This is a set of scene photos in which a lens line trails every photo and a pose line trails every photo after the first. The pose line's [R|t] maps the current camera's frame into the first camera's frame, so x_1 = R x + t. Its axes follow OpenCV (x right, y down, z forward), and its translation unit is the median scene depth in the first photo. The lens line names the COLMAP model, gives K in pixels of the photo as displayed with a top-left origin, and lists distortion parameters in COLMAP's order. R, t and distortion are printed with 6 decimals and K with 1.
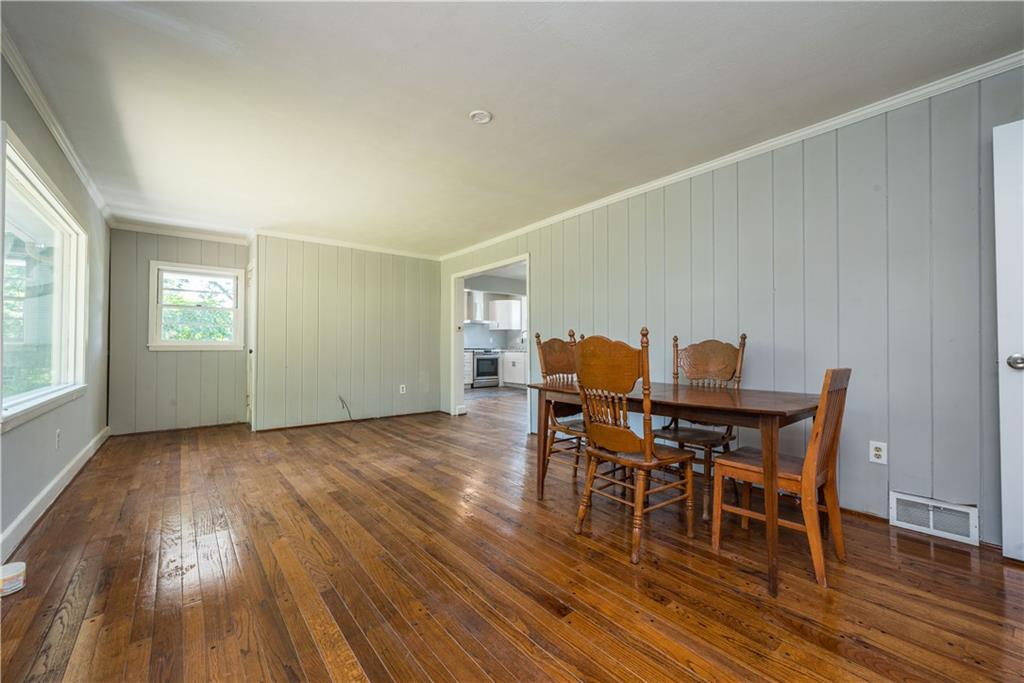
lens RADIAL K [[413.4, 0, 513.2], [0, 413.4, 354.2], [0, 0, 1]] dist [-0.000048, -0.000009]
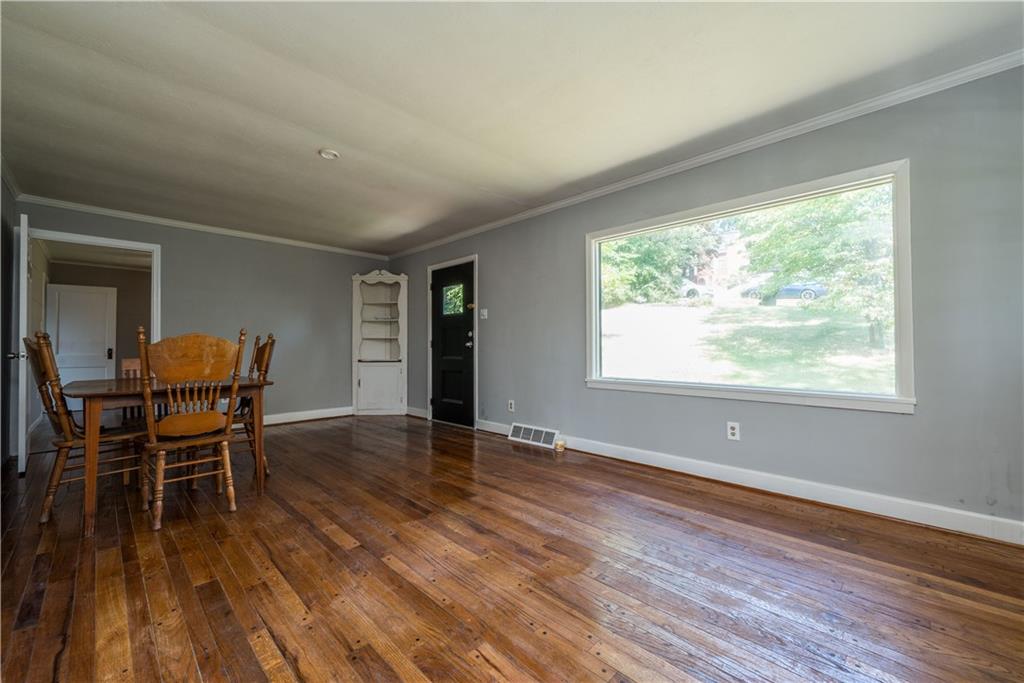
lens RADIAL K [[411.3, 0, 516.3], [0, 411.3, 342.0], [0, 0, 1]] dist [0.000049, 0.000070]
pose [[-0.993666, -0.000745, -0.112374, -0.421687], [-0.001214, 0.999991, 0.004103, -0.031126], [0.112370, 0.004214, -0.993657, 1.937246]]
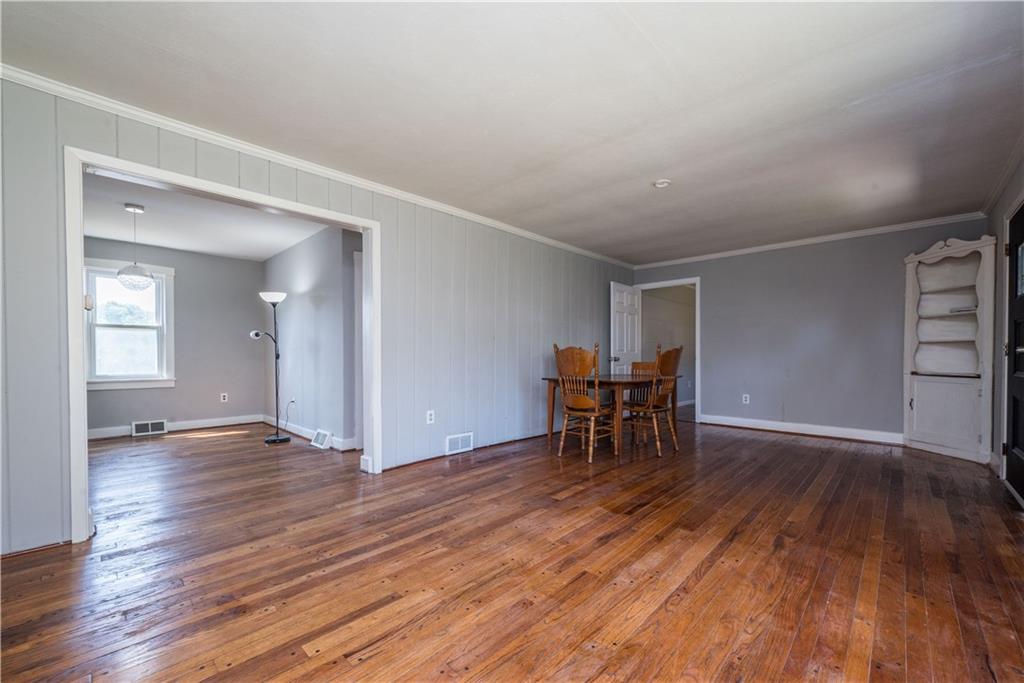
lens RADIAL K [[413.4, 0, 513.2], [0, 413.4, 354.2], [0, 0, 1]] dist [-0.000048, -0.000009]
pose [[-0.130074, -0.001897, 0.991502, -1.194088], [0.017024, 0.999846, 0.004147, -0.027040], [-0.991358, 0.017418, -0.130022, 1.426149]]
